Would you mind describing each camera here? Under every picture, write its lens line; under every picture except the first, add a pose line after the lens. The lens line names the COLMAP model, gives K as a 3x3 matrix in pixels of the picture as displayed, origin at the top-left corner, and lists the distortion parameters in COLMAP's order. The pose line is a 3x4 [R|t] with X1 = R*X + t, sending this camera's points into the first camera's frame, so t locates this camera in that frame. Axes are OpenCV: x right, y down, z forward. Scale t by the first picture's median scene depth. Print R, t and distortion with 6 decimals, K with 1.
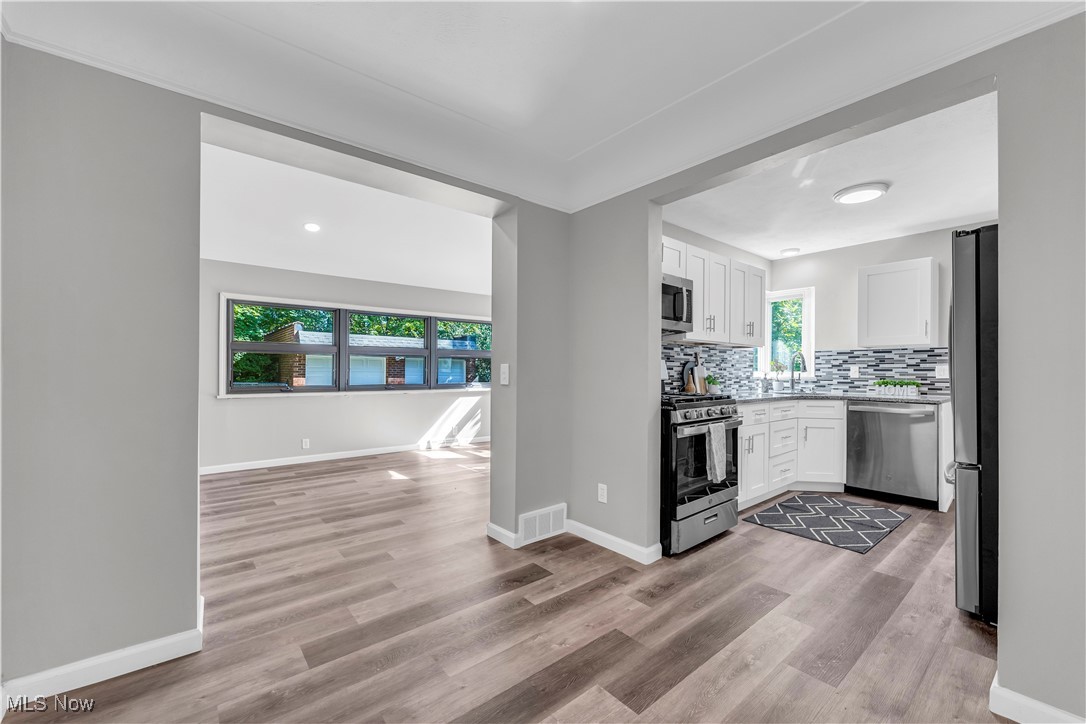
lens RADIAL K [[438.0, 0, 538.7], [0, 438.0, 370.7], [0, 0, 1]] dist [-0.000431, 0.000358]
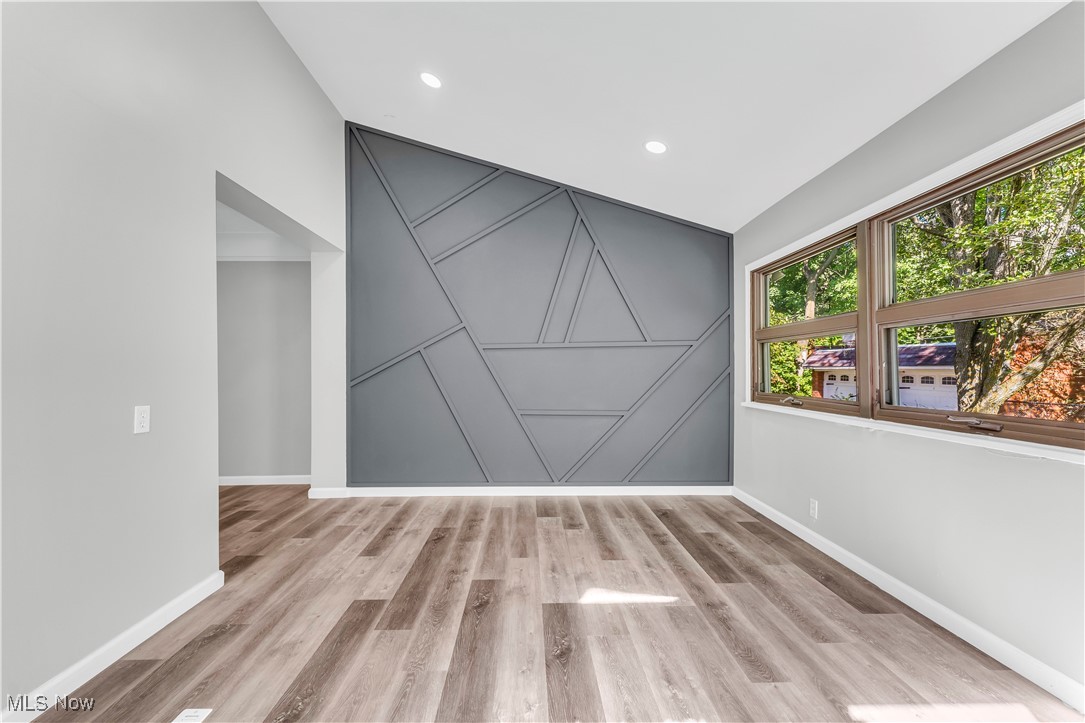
lens RADIAL K [[437.2, 0, 537.8], [0, 437.2, 369.2], [0, 0, 1]] dist [0.000658, 0.000025]
pose [[-0.615916, -0.002133, -0.787809, 0.111048], [0.002778, 0.999984, -0.004879, 0.003044], [0.787807, -0.005194, -0.615901, 1.457737]]
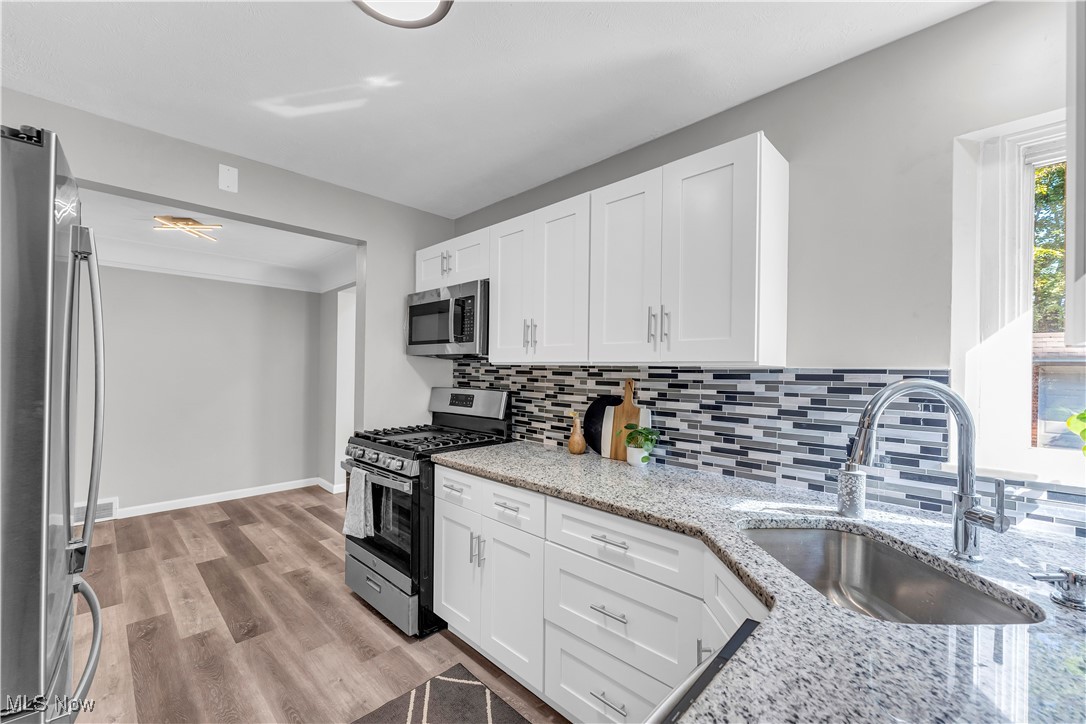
lens RADIAL K [[438.0, 0, 538.7], [0, 438.0, 370.7], [0, 0, 1]] dist [-0.000431, 0.000358]
pose [[0.105713, -0.006642, -0.994374, 0.904358], [-0.012846, 0.999885, -0.008045, -0.047852], [0.994314, 0.013624, 0.105616, 0.874339]]
